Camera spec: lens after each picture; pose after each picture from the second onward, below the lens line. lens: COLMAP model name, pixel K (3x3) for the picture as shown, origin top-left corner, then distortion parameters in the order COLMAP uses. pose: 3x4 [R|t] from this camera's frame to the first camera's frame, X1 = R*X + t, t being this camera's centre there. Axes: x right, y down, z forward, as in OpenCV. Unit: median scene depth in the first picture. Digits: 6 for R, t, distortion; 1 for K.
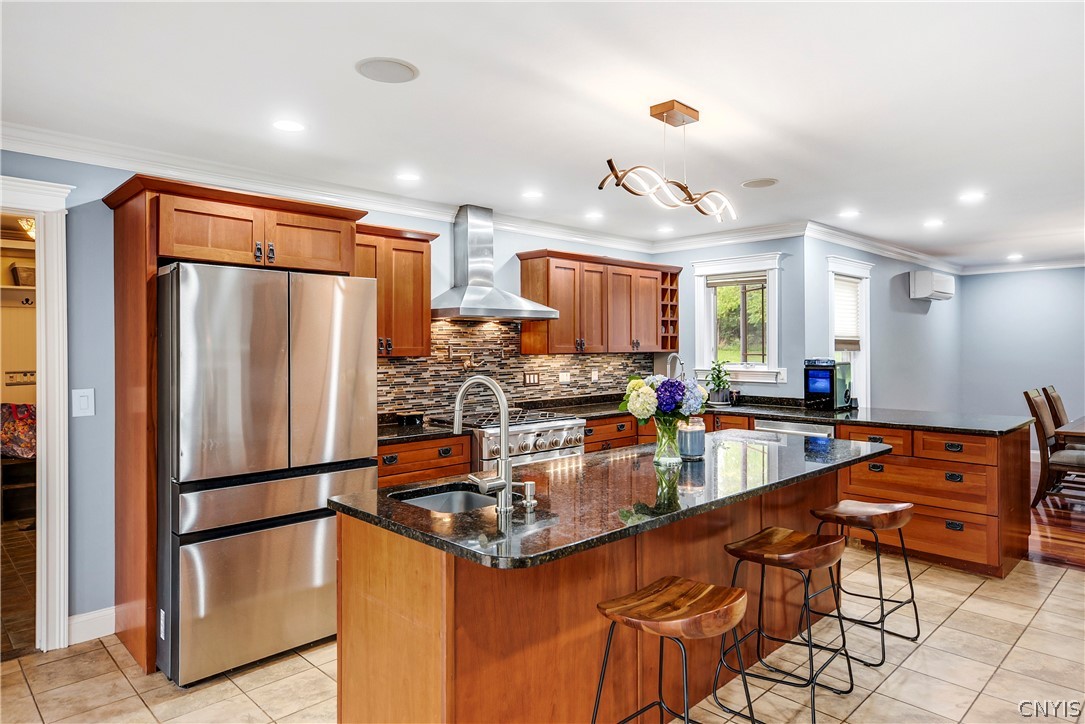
lens RADIAL K [[661.2, 0, 547.8], [0, 661.2, 353.9], [0, 0, 1]] dist [0.022676, 0.000900]
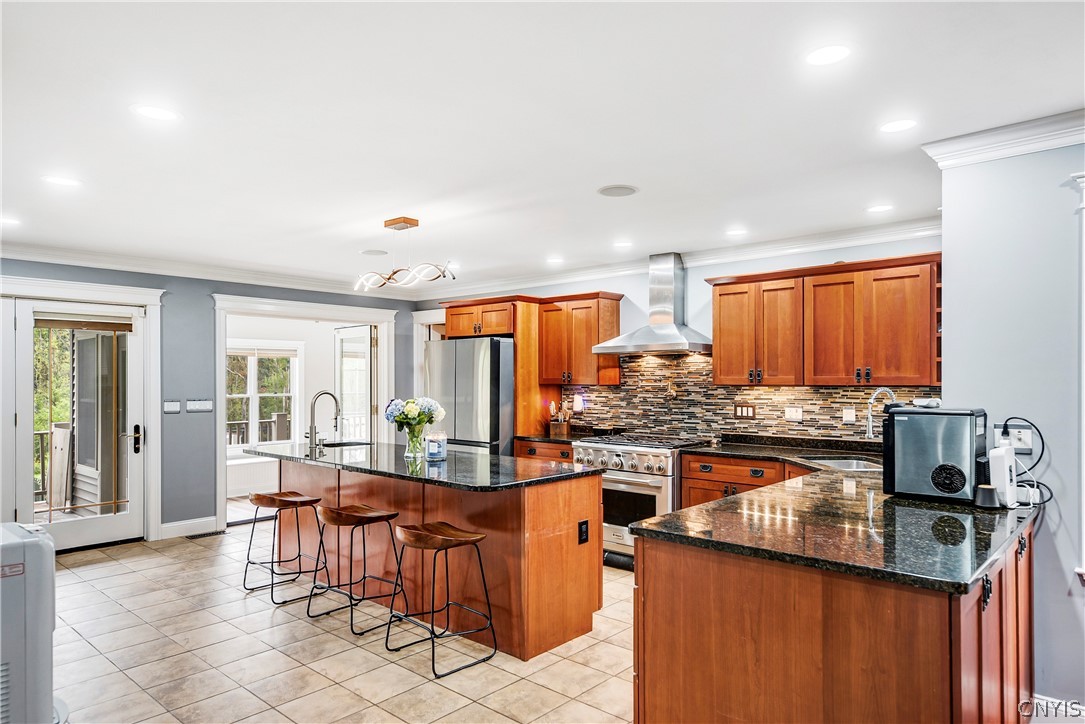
lens RADIAL K [[676.7, 0, 547.8], [0, 676.7, 378.9], [0, 0, 1]] dist [0.026613, 0.003803]
pose [[0.061764, 0.004132, -0.998082, 0.998535], [-0.009732, 0.999946, 0.003538, -0.010560], [0.998043, 0.009495, 0.061801, 0.703352]]
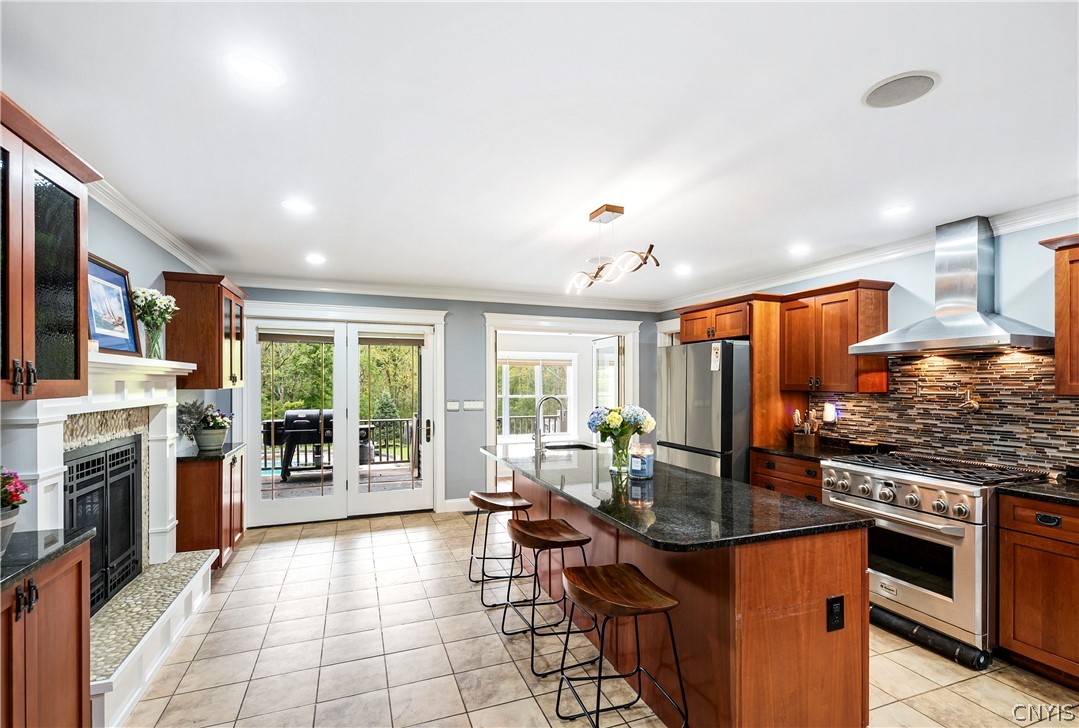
lens RADIAL K [[504.6, 0, 549.1], [0, 504.6, 381.3], [0, 0, 1]] dist [0.013997, -0.002466]
pose [[-0.392942, 0.000141, -0.919563, 0.685356], [-0.010978, 0.999928, 0.004844, -0.011407], [0.919498, 0.011998, -0.392912, 0.741112]]
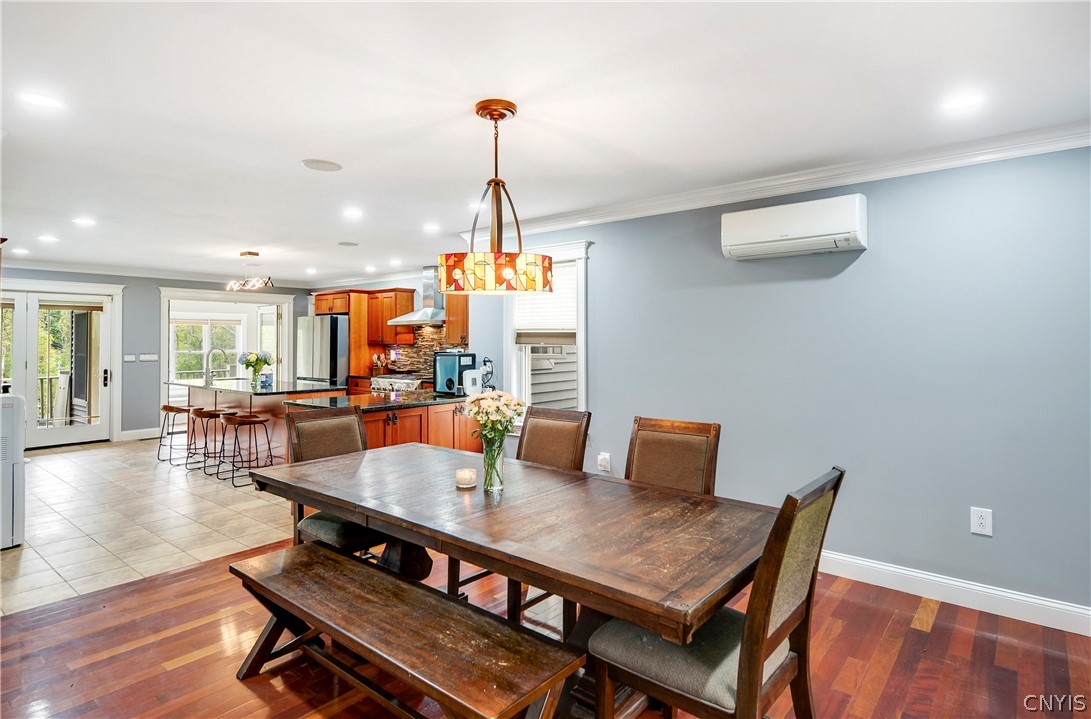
lens RADIAL K [[583.2, 0, 548.9], [0, 583.2, 330.1], [0, 0, 1]] dist [0.024902, -0.000718]
pose [[0.105979, -0.013928, -0.994271, 1.541862], [-0.009778, 0.999839, -0.015048, -0.015641], [0.994320, 0.011317, 0.105826, 1.117446]]
